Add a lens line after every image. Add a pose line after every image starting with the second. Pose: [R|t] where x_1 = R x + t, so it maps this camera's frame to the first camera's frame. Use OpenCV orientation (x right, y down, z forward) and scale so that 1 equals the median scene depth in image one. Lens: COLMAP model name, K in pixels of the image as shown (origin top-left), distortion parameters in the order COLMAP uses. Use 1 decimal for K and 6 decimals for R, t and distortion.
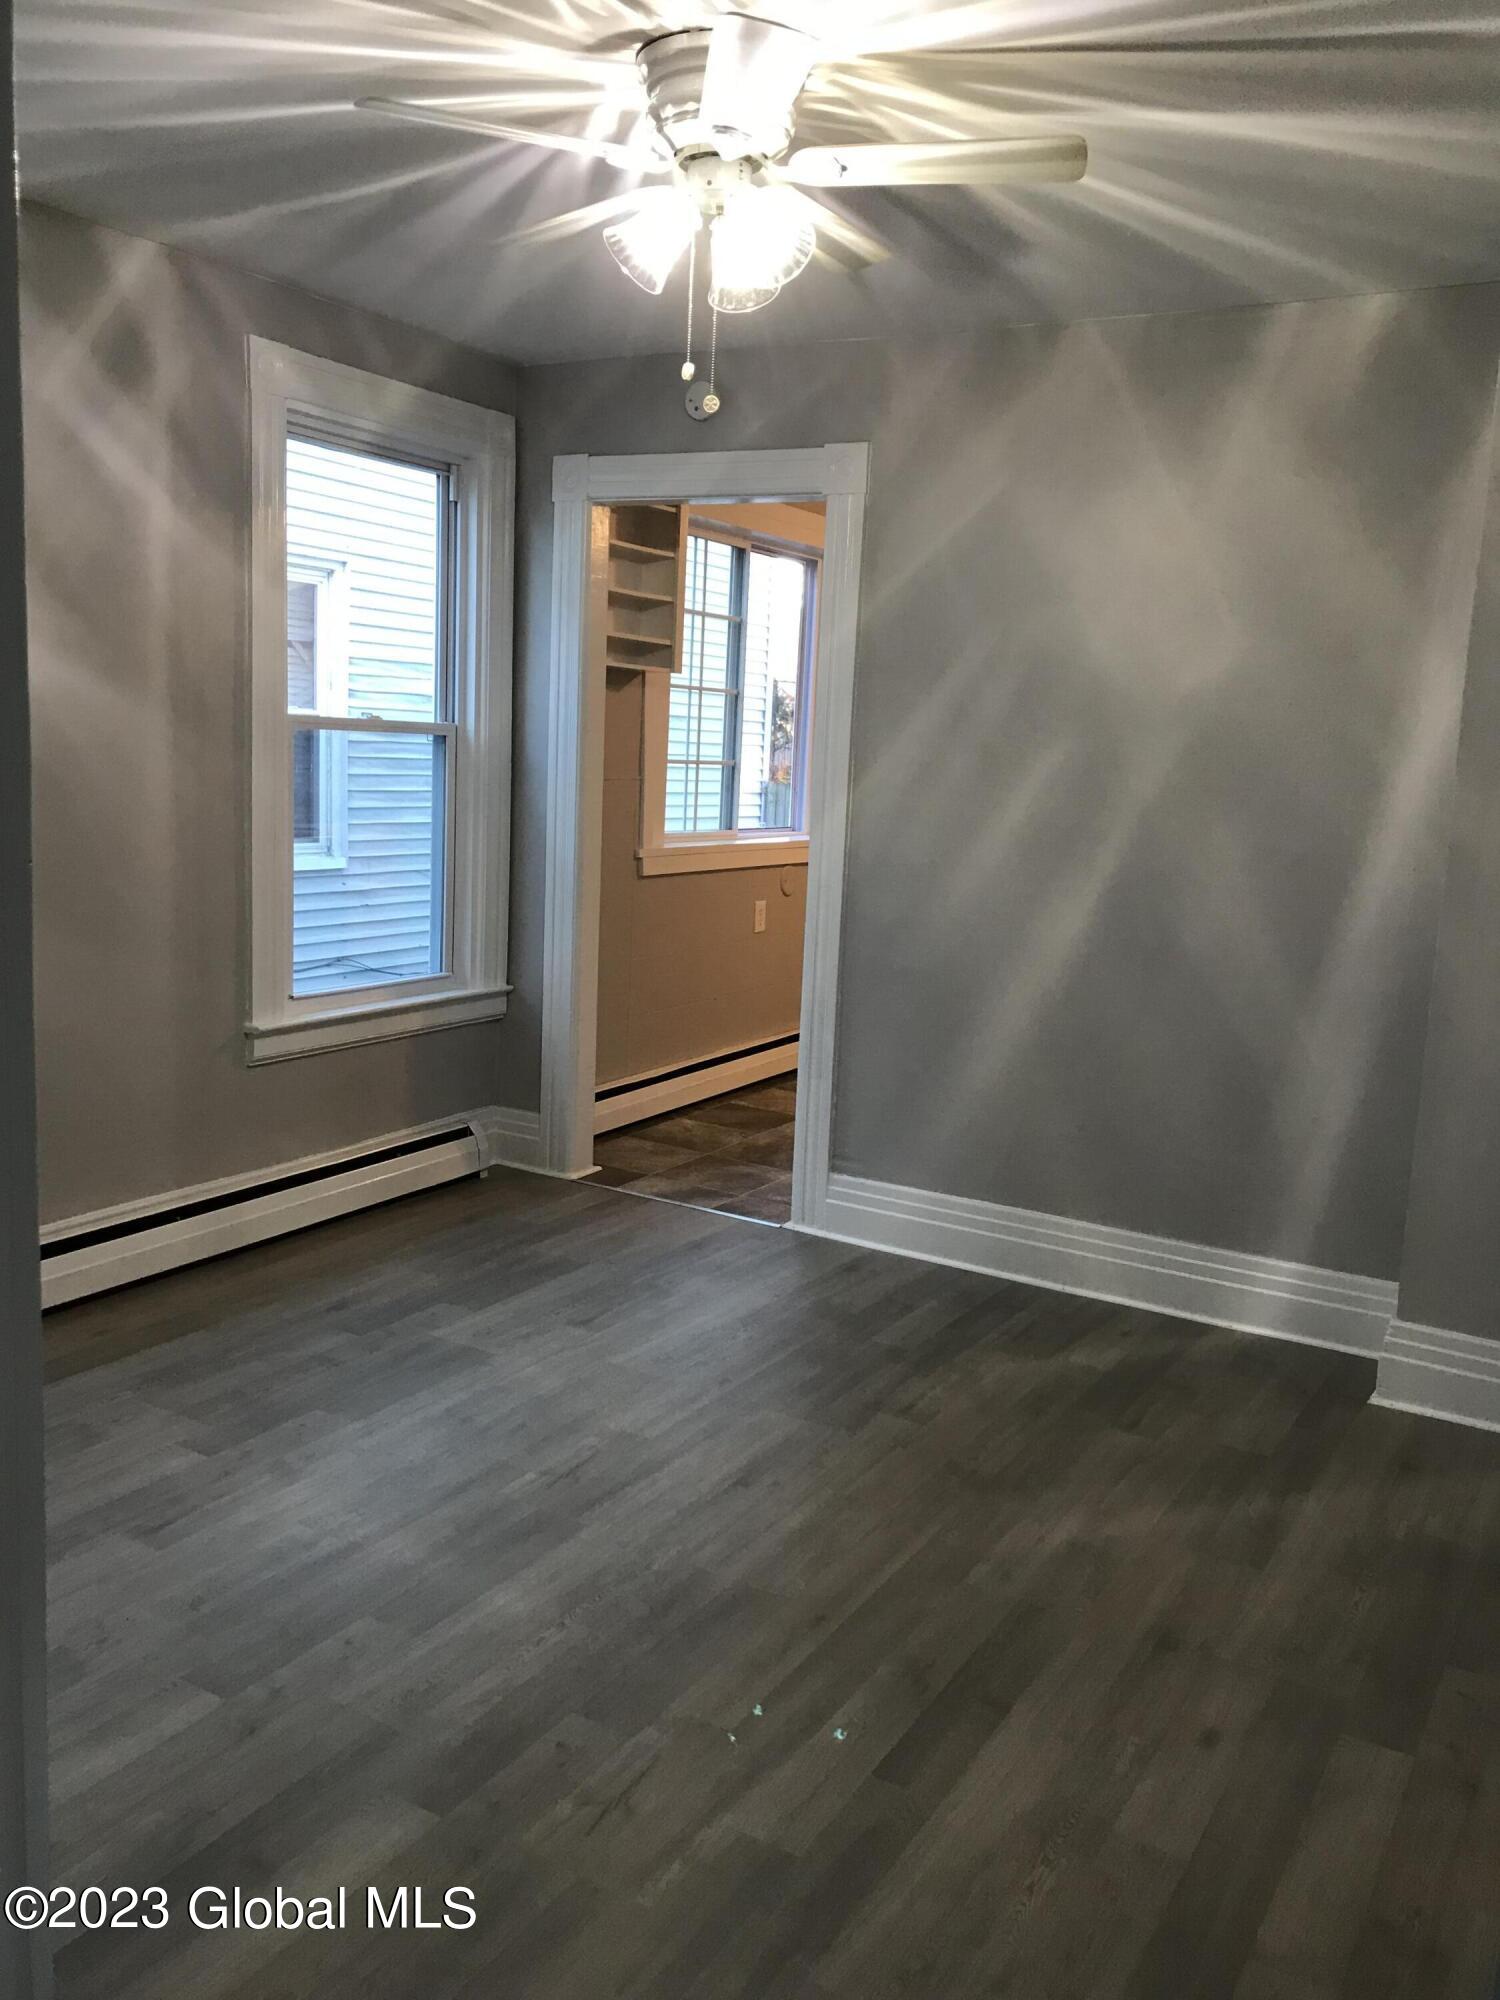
lens RADIAL K [[1631.7, 0, 740.2], [0, 1631.7, 1005.4], [0, 0, 1]] dist [0.043971, -0.070698]
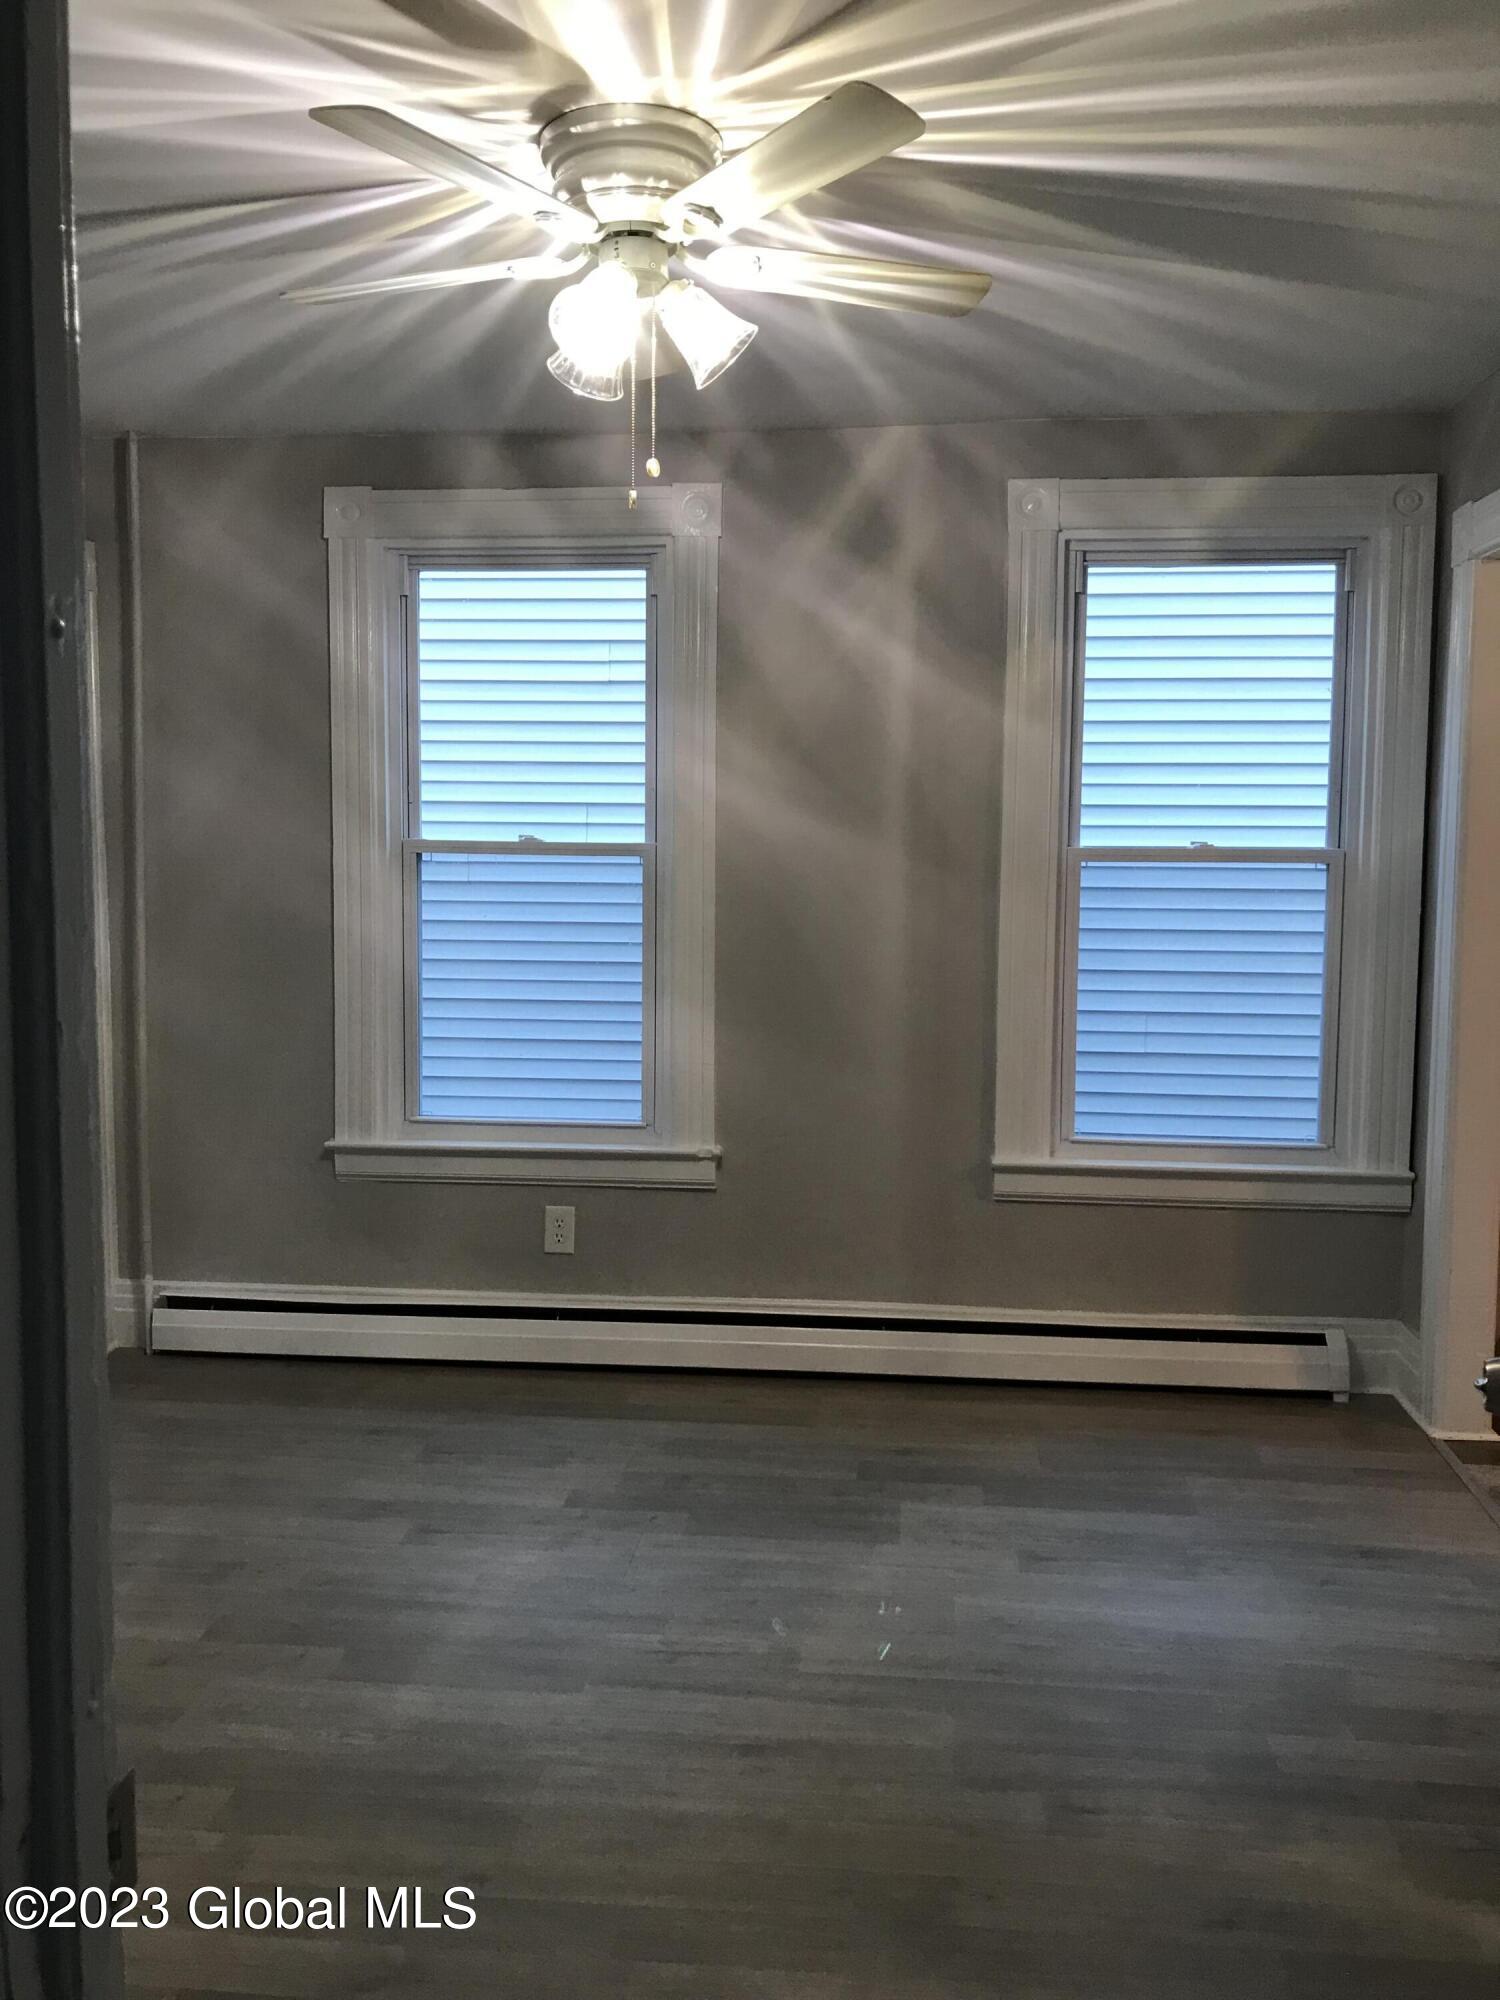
lens RADIAL K [[1631.7, 0, 742.4], [0, 1631.7, 981.5], [0, 0, 1]] dist [0.043971, -0.070698]
pose [[0.420167, 0.040302, -0.906551, 0.567225], [-0.133011, 0.990958, -0.017594, -0.060150], [0.897645, 0.127974, 0.421729, 0.461786]]
